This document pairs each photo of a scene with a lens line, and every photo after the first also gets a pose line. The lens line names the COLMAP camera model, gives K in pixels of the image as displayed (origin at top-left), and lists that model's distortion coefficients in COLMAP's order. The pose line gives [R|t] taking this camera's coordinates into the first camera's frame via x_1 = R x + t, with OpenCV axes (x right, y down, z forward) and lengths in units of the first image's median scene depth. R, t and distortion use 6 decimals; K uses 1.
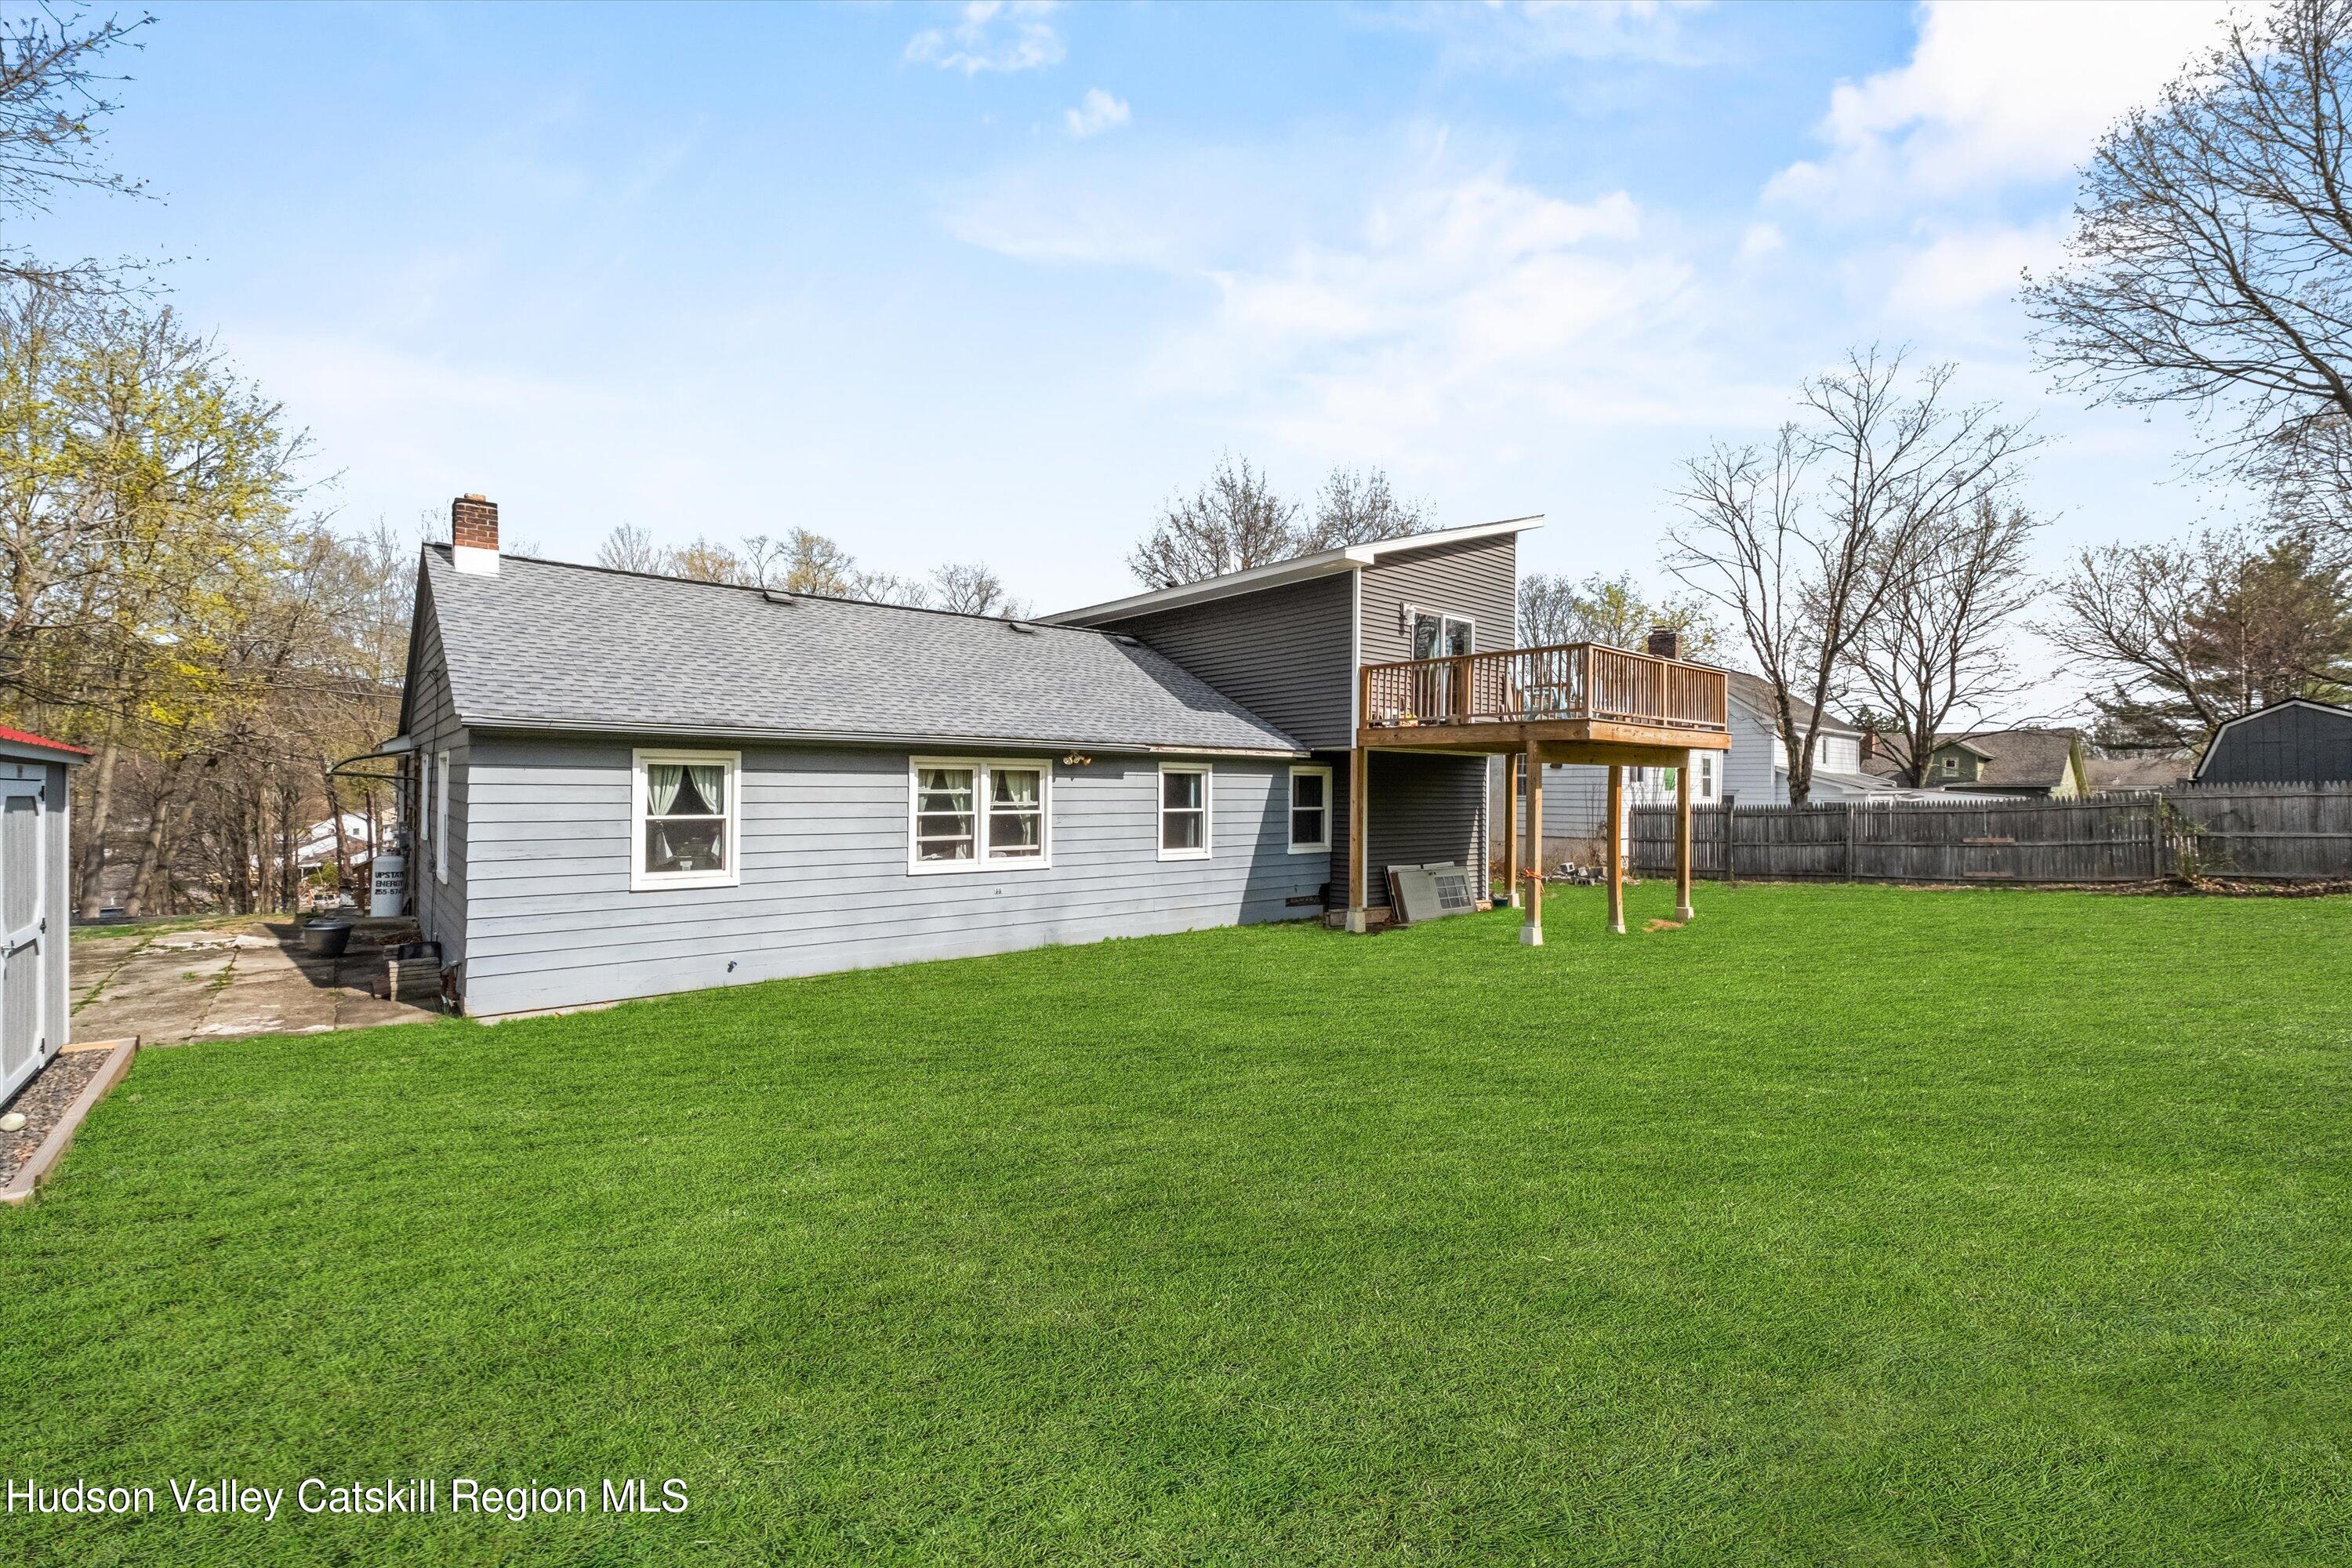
lens RADIAL K [[995.4, 0, 1184.3], [0, 995.4, 789.4], [0, 0, 1]] dist [-0.001937, 0.000173]
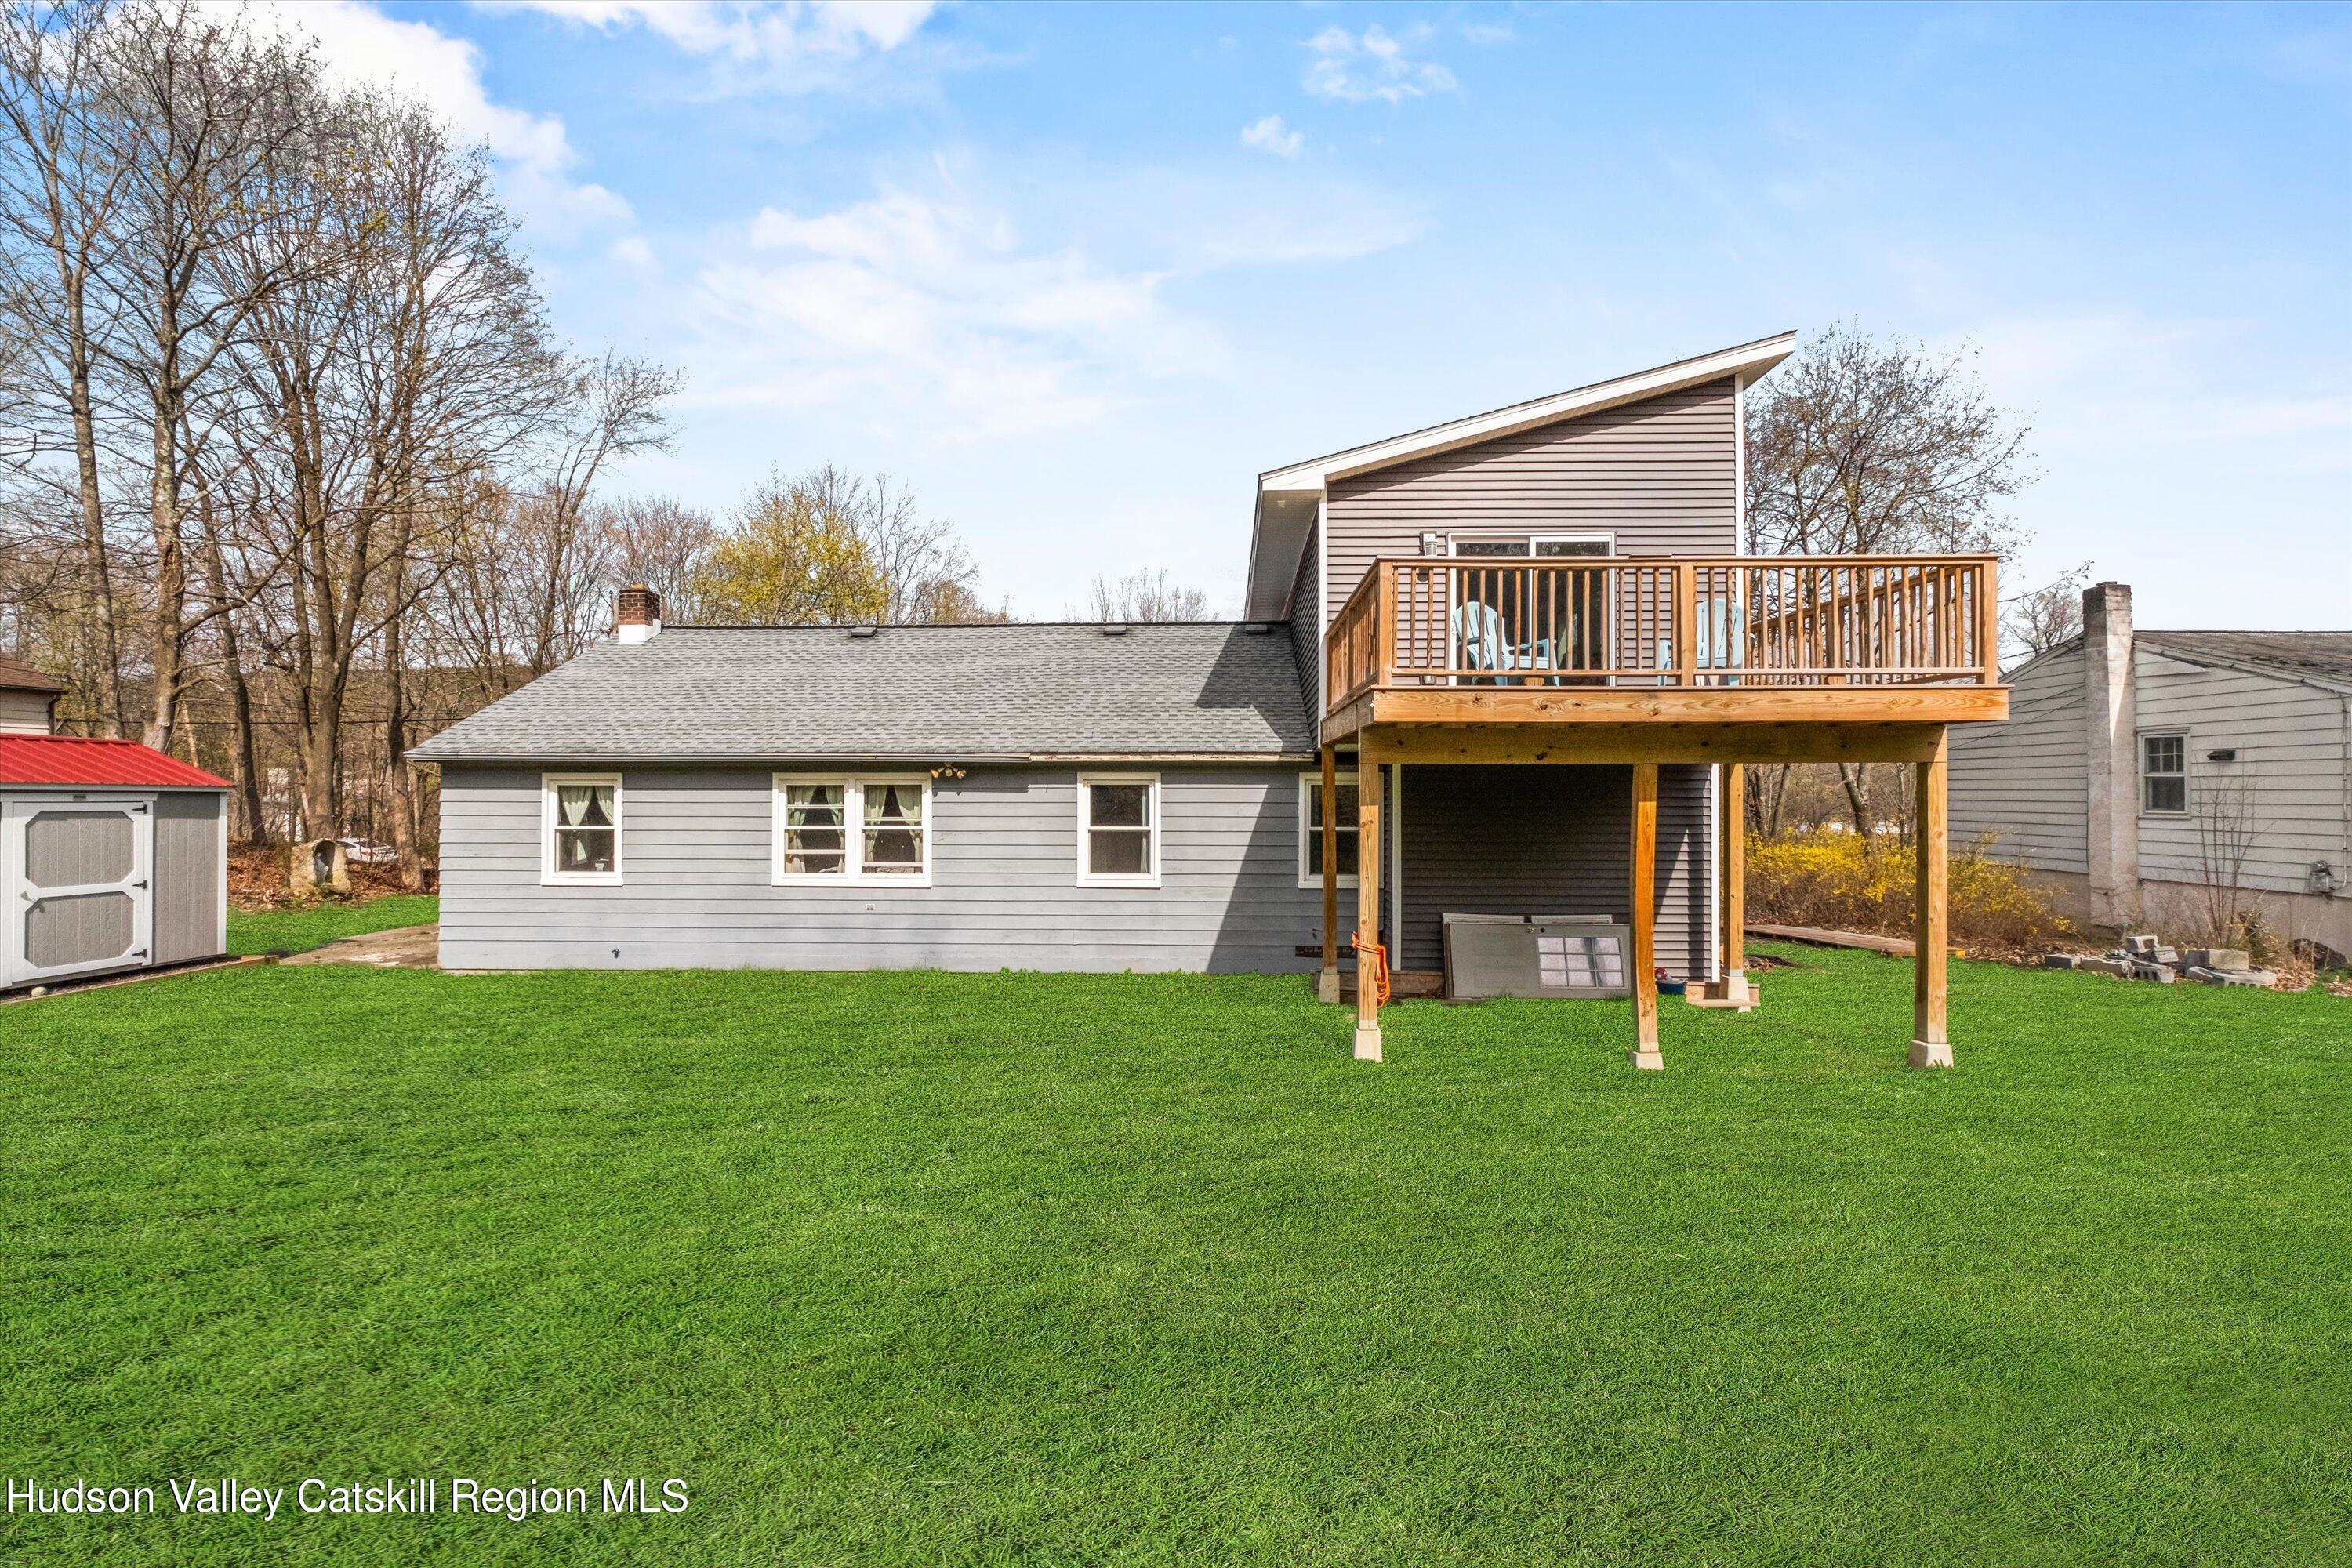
lens RADIAL K [[995.4, 0, 1184.3], [0, 995.4, 789.4], [0, 0, 1]] dist [-0.001937, 0.000173]
pose [[0.739375, -0.014638, -0.673135, 0.690980], [0.002060, 0.999808, -0.019479, 0.004783], [0.673291, 0.013016, 0.739263, 0.463969]]
